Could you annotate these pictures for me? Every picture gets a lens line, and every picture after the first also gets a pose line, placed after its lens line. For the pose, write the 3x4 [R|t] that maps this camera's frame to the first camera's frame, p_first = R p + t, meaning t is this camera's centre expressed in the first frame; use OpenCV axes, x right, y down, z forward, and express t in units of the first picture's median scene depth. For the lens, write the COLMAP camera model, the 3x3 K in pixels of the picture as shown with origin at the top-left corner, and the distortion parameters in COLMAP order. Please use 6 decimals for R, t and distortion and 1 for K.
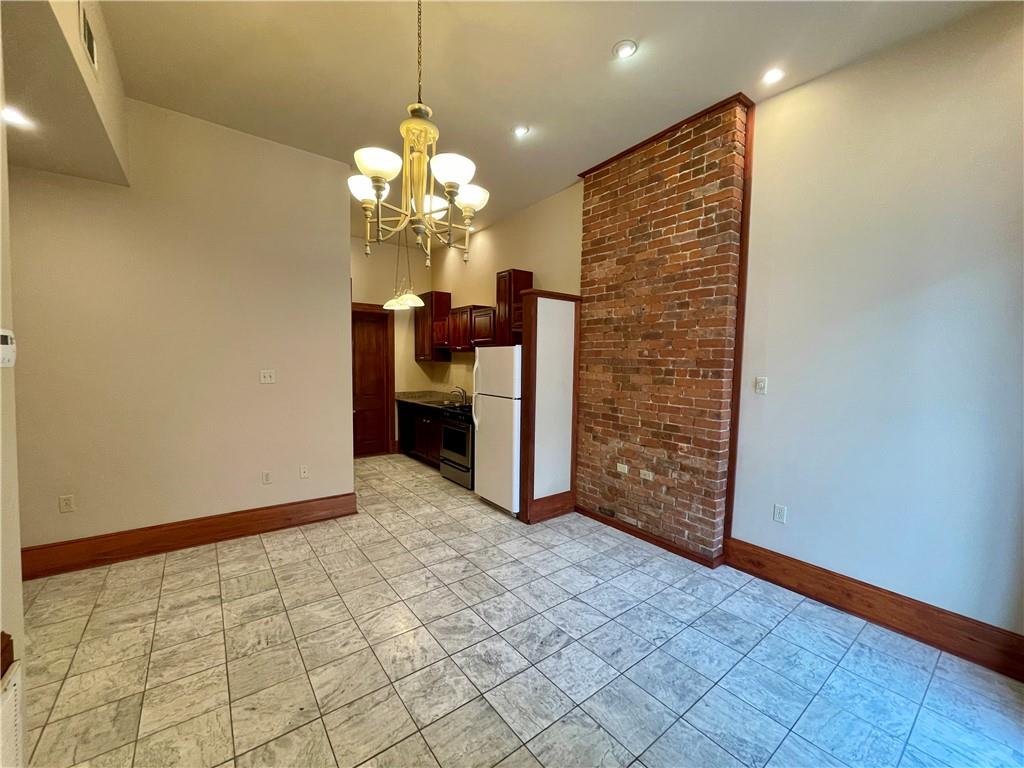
lens RADIAL K [[414.4, 0, 512.8], [0, 414.4, 390.0], [0, 0, 1]] dist [-0.001770, 0.000419]
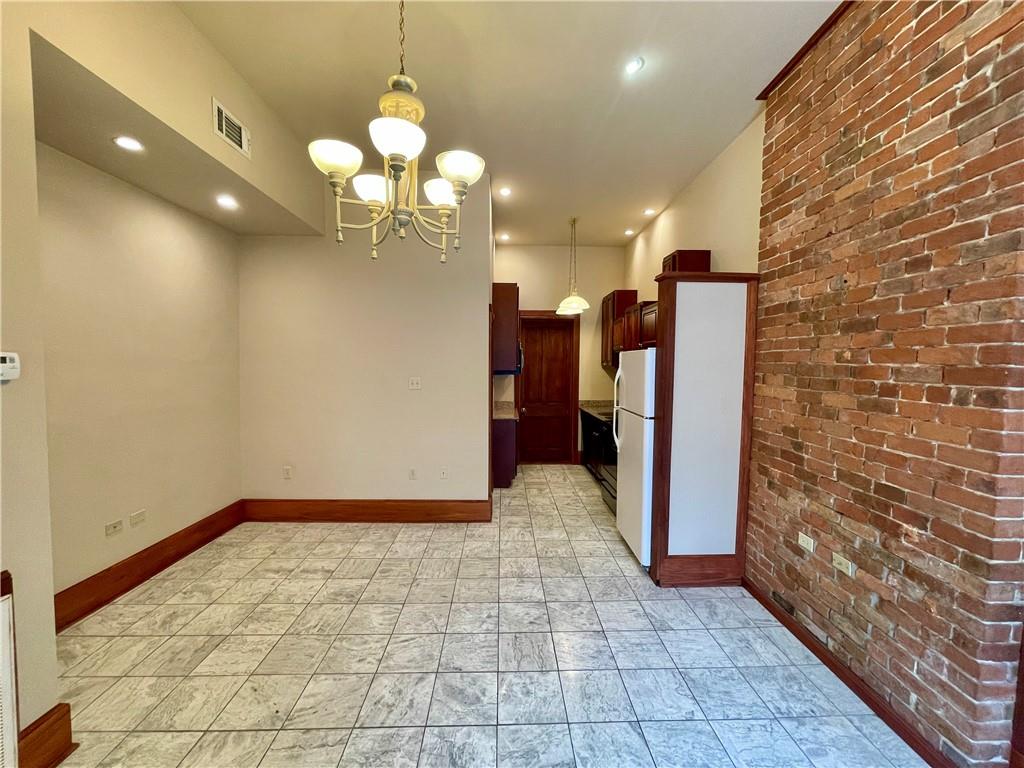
lens RADIAL K [[414.4, 0, 512.8], [0, 414.4, 390.0], [0, 0, 1]] dist [-0.001770, 0.000419]
pose [[0.814000, 0.029155, -0.580133, 0.276702], [-0.036329, 0.999340, -0.000753, -0.023454], [0.579728, 0.021688, 0.814522, 0.251191]]
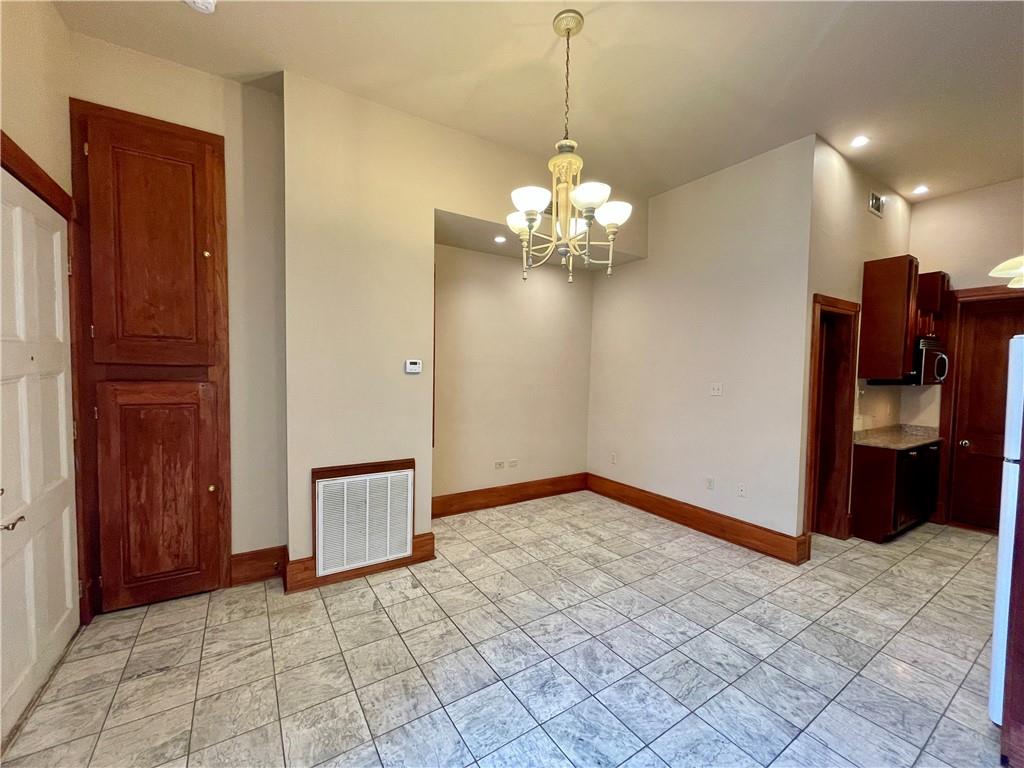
lens RADIAL K [[414.4, 0, 512.8], [0, 414.4, 390.0], [0, 0, 1]] dist [-0.001770, 0.000419]
pose [[-0.067497, 0.033009, -0.997173, 0.523265], [-0.082160, 0.995874, 0.038528, -0.029221], [0.994331, 0.084528, -0.064507, 0.560689]]
